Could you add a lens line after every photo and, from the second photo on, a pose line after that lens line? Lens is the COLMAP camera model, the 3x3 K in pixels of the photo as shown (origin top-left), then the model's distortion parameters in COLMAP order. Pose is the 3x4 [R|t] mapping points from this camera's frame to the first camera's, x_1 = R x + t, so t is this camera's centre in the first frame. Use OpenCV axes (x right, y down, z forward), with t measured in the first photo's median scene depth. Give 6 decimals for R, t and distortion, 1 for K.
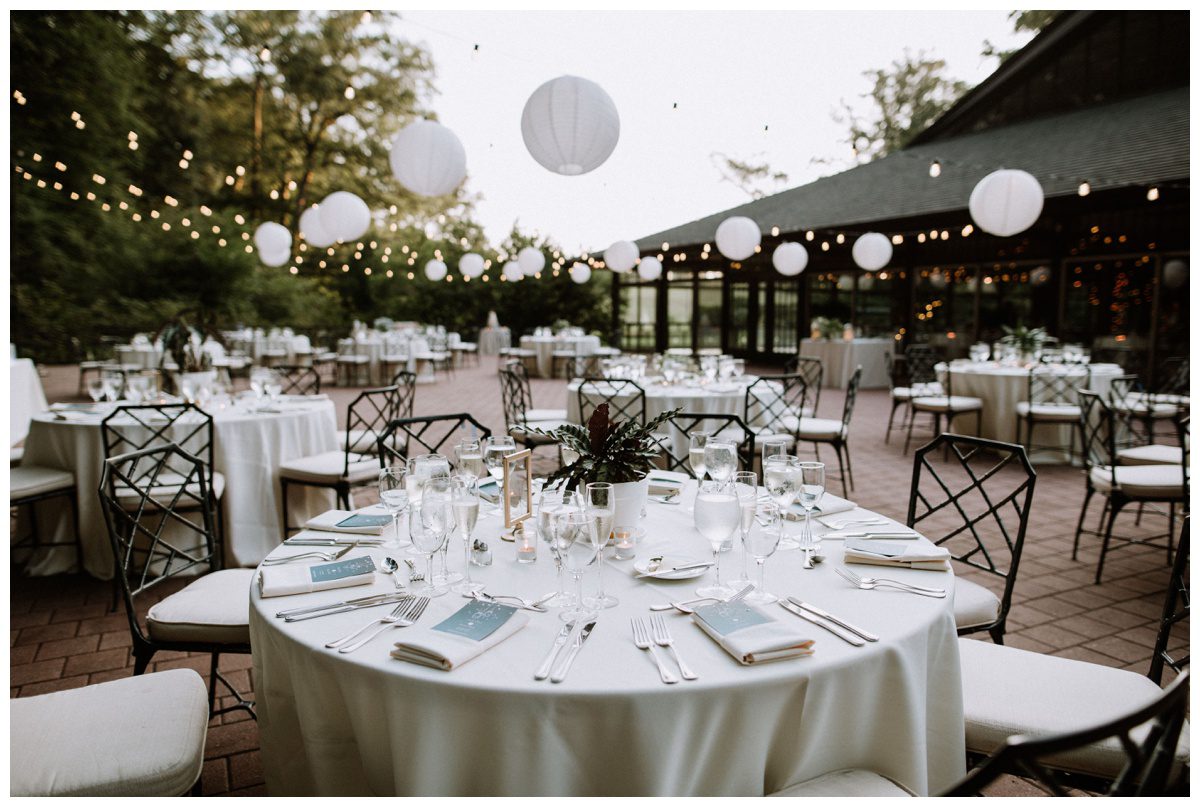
lens RADIAL K [[823.0, 0, 602.9], [0, 823.0, 410.4], [0, 0, 1]] dist [-0.025904, 0.004465]
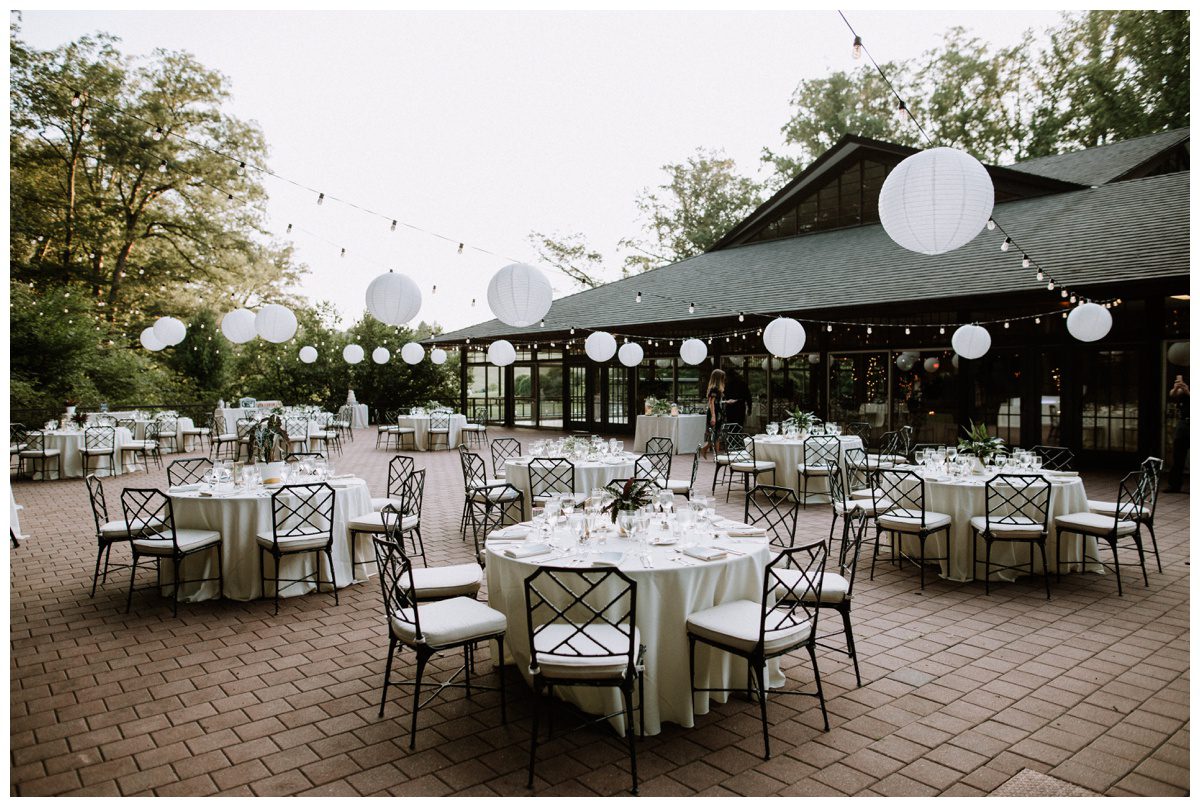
lens RADIAL K [[823.0, 0, 602.9], [0, 823.0, 410.4], [0, 0, 1]] dist [-0.025904, 0.004465]
pose [[0.974027, -0.014414, 0.225973, -0.090645], [0.031747, 0.996807, -0.073260, -0.003902], [-0.224196, 0.078531, 0.971375, -0.197303]]
